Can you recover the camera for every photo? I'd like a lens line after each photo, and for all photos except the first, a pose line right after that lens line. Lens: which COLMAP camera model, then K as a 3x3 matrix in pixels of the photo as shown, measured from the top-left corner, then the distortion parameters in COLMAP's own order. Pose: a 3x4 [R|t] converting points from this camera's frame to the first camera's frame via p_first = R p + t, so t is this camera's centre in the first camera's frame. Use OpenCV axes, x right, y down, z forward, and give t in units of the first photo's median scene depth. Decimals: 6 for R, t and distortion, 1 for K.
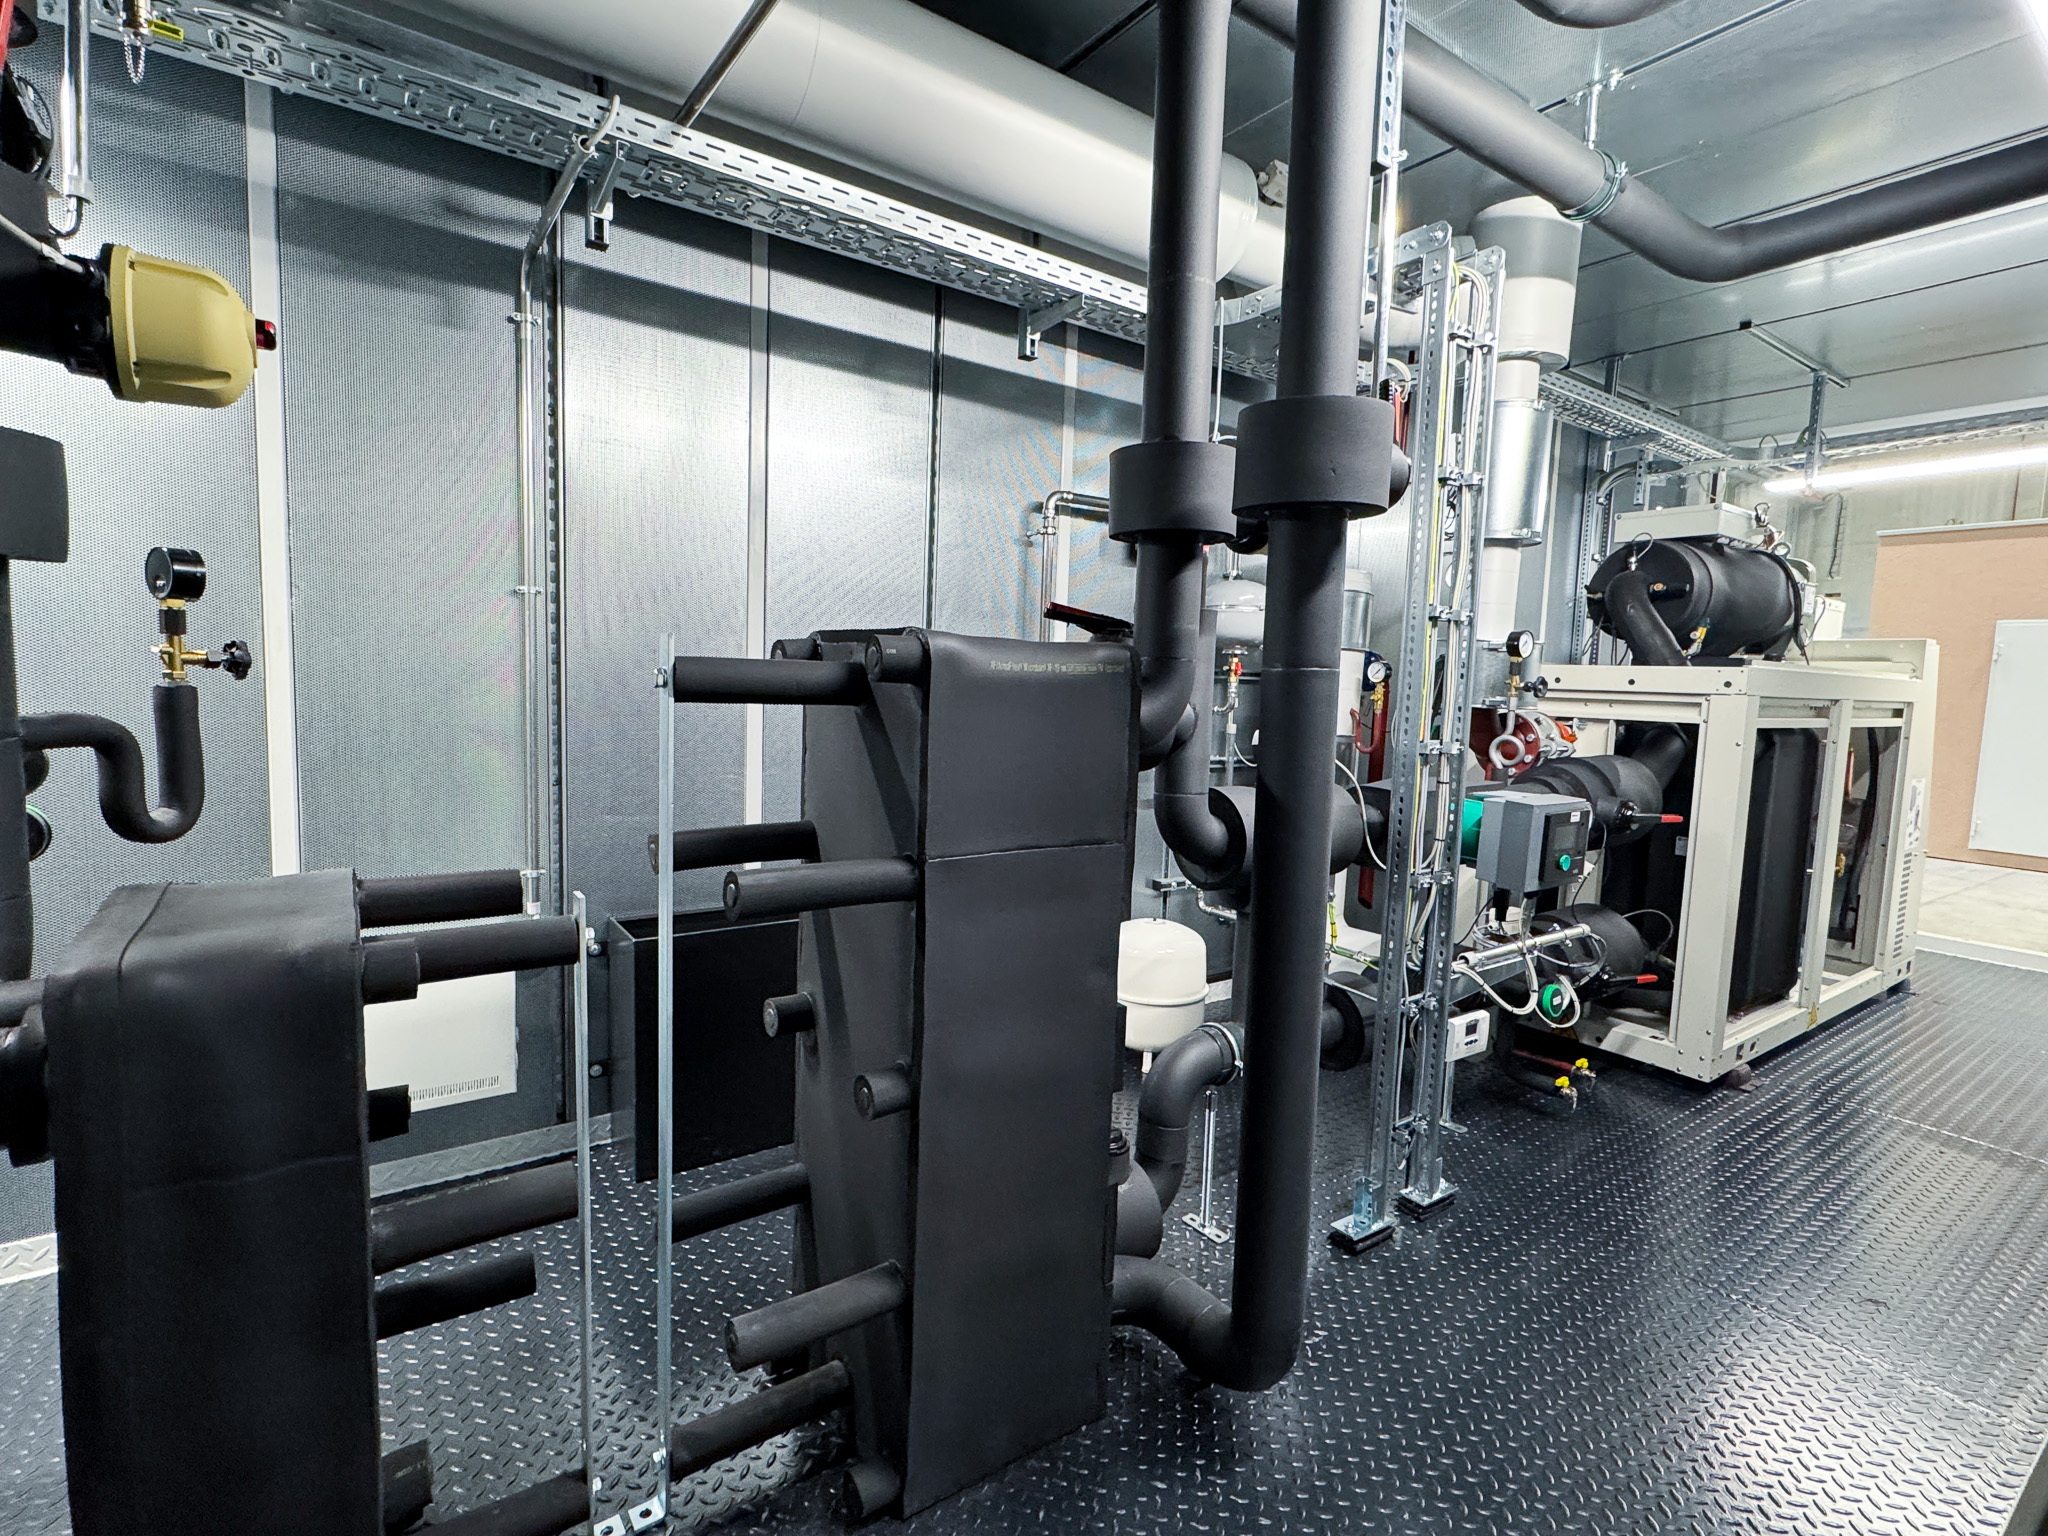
lens RADIAL K [[969.6, 0, 1021.4], [0, 969.6, 763.1], [0, 0, 1]] dist [0.000139, 0.001866]
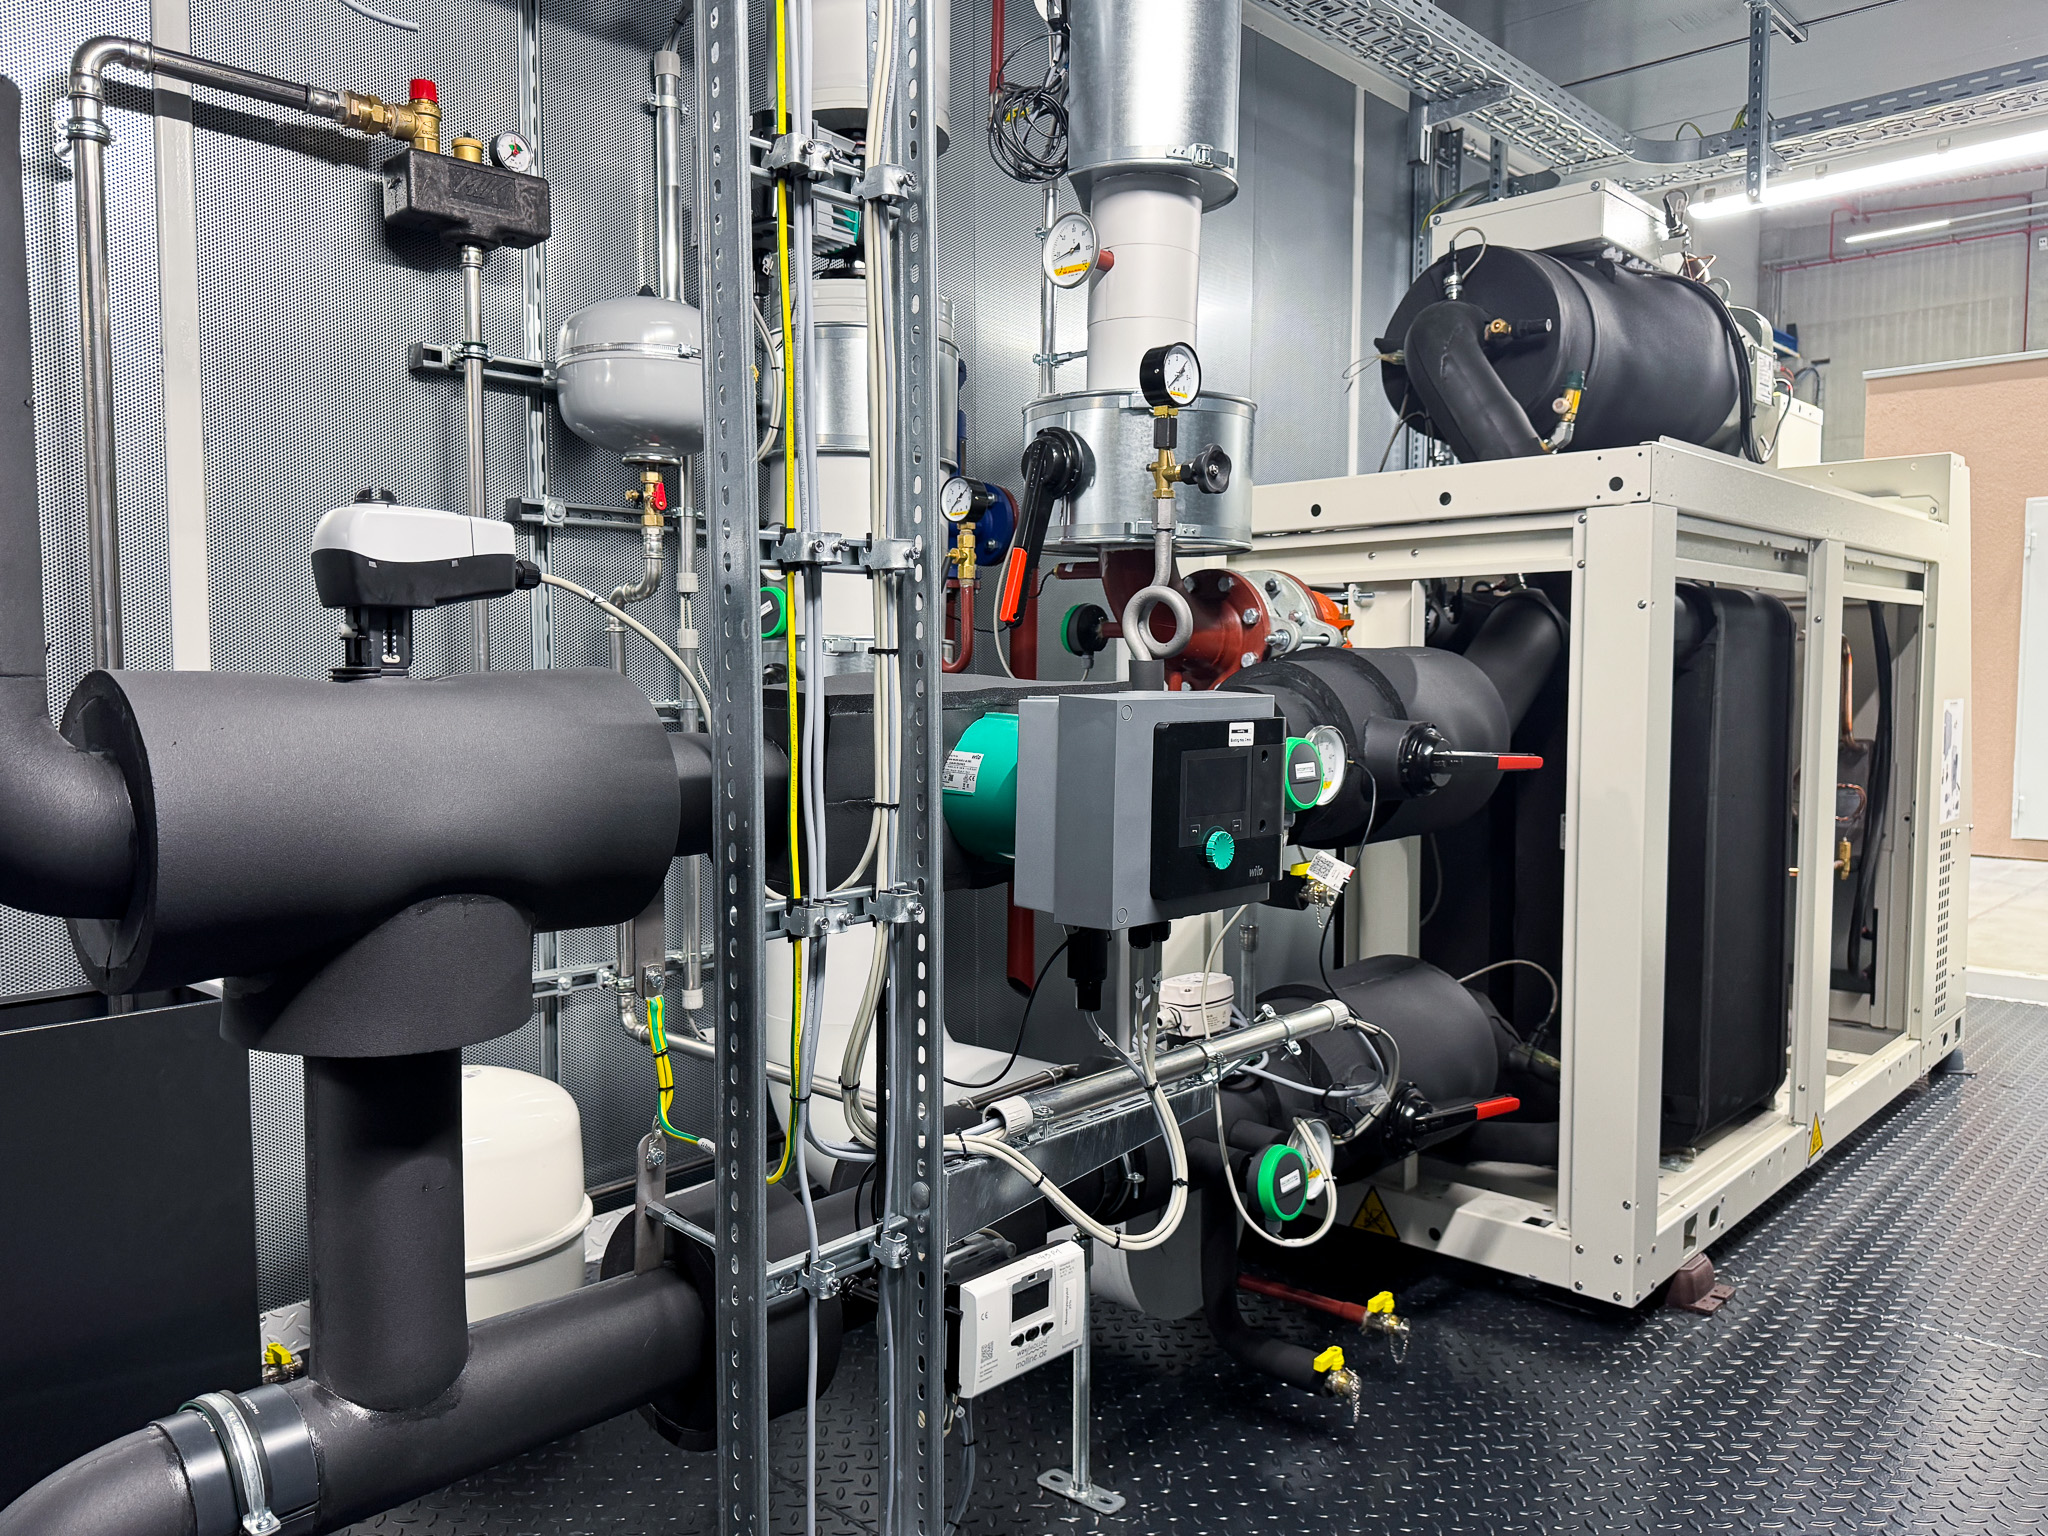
lens RADIAL K [[1492.9, 0, 1024.2], [0, 1492.9, 771.7], [0, 0, 1]] dist [0.029466, -0.025573]
pose [[0.978201, -0.049626, 0.201643, 0.251891], [0.053965, 0.998413, -0.016078, 0.053183], [-0.200525, 0.026609, 0.979327, 0.294534]]
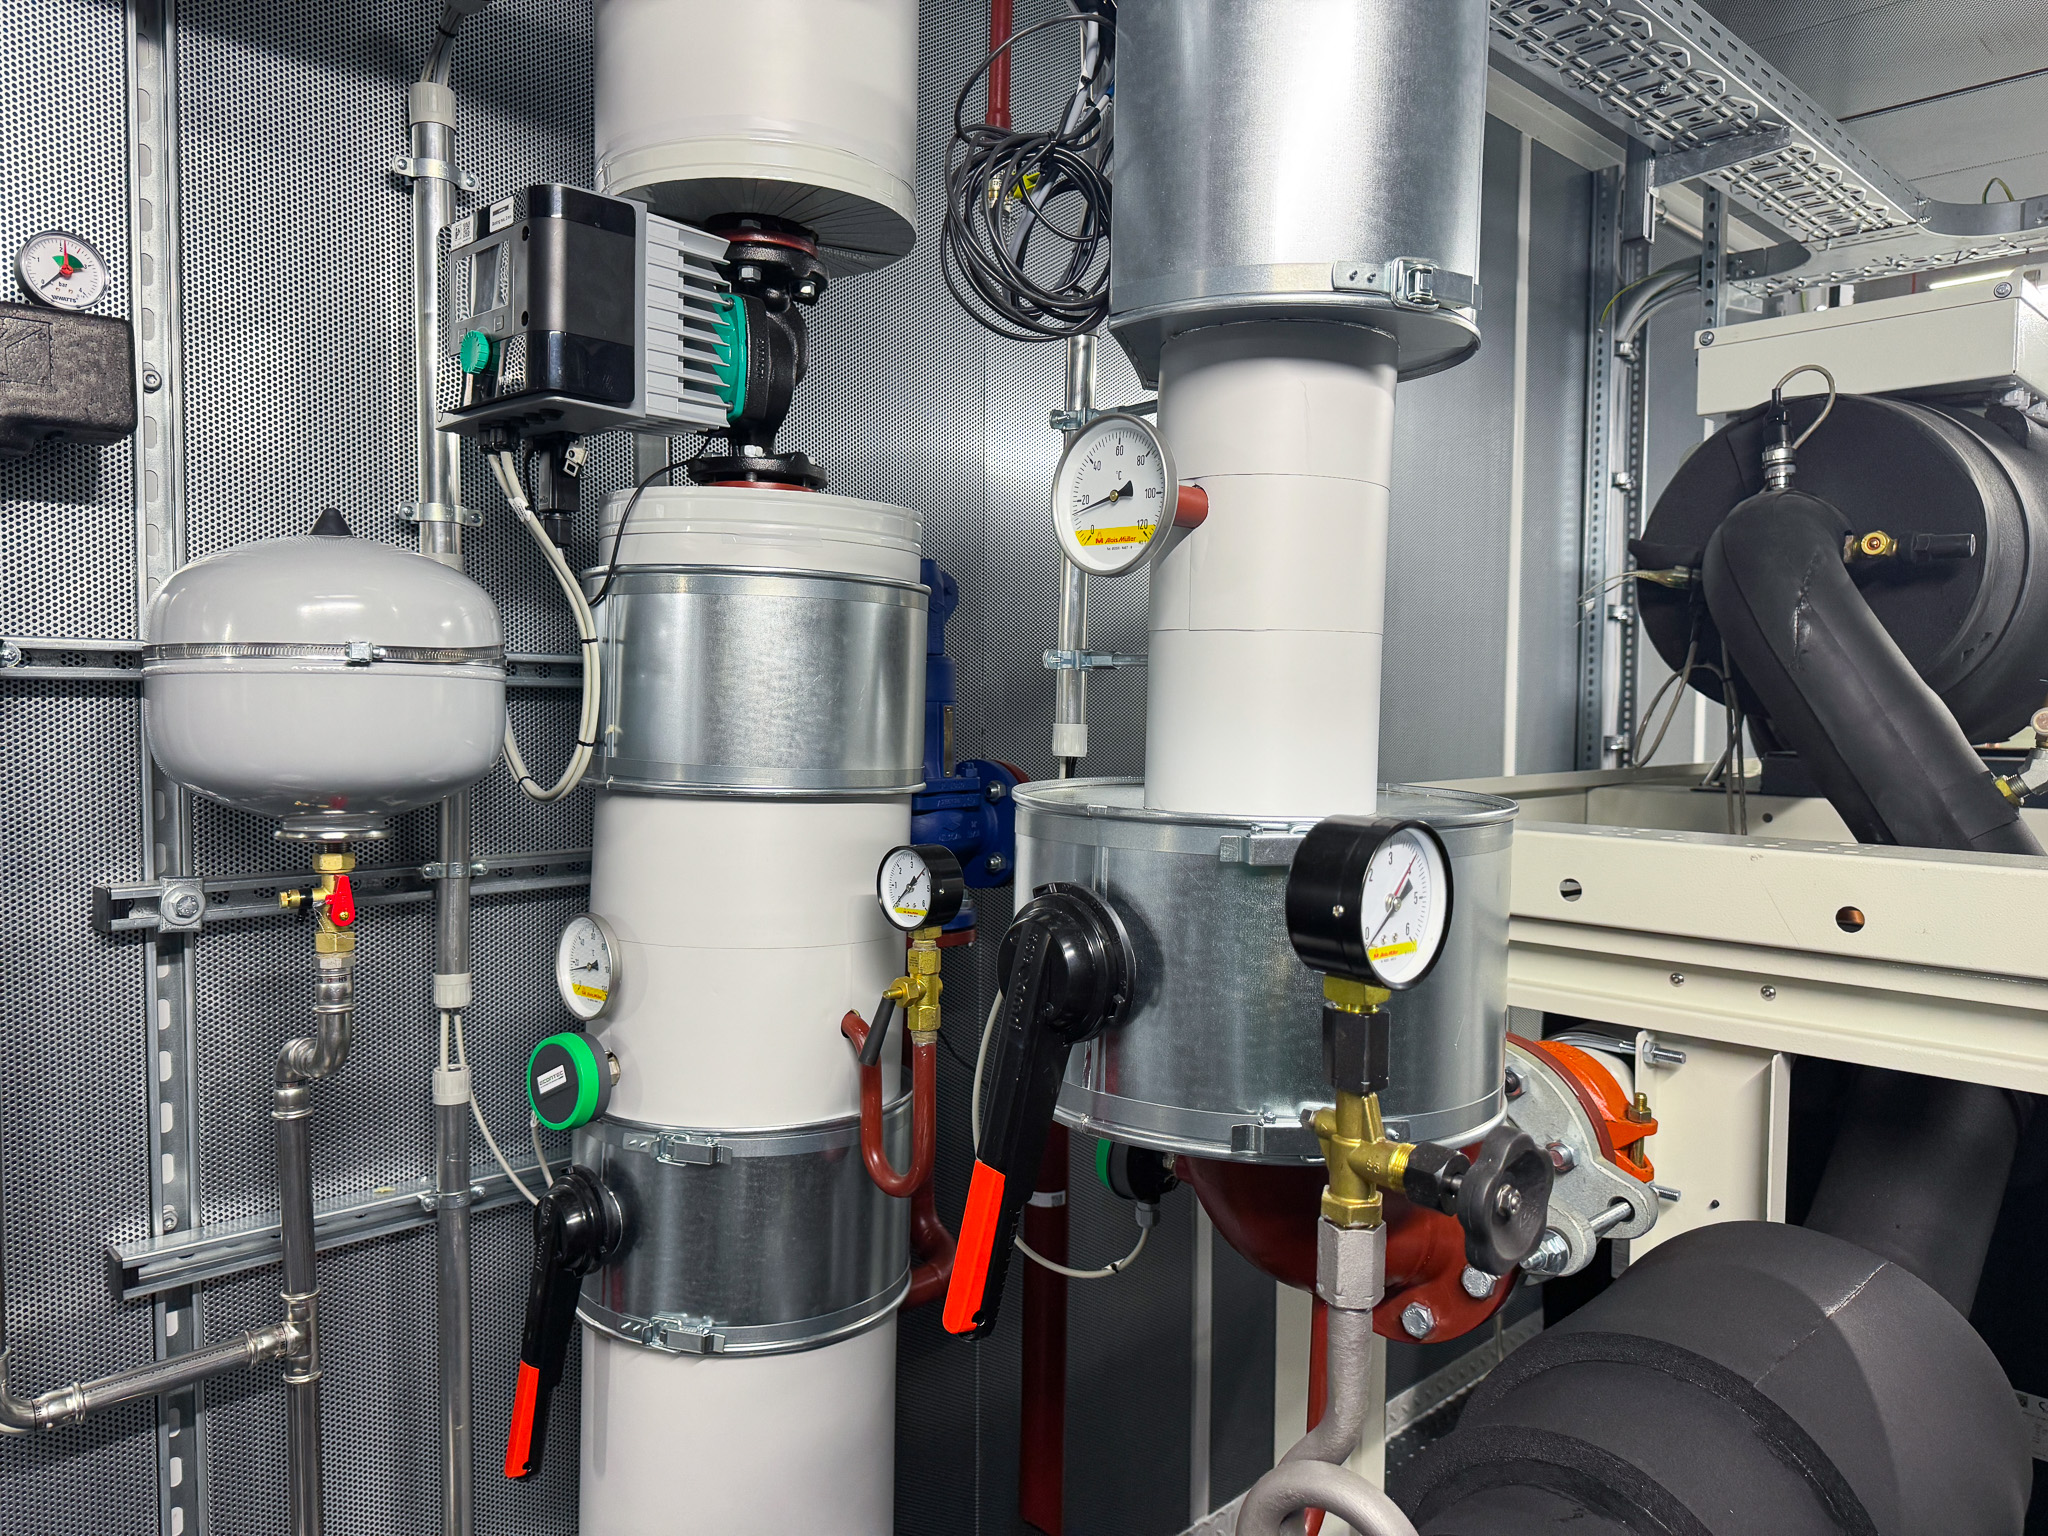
lens RADIAL K [[1437.7, 0, 1024.8], [0, 1437.7, 762.6], [0, 0, 1]] dist [0.007760, -0.003840]
pose [[0.987086, -0.036410, 0.155996, 0.348652], [0.042886, 0.998344, -0.038351, -0.114794], [-0.154341, 0.044545, 0.987013, 0.639786]]
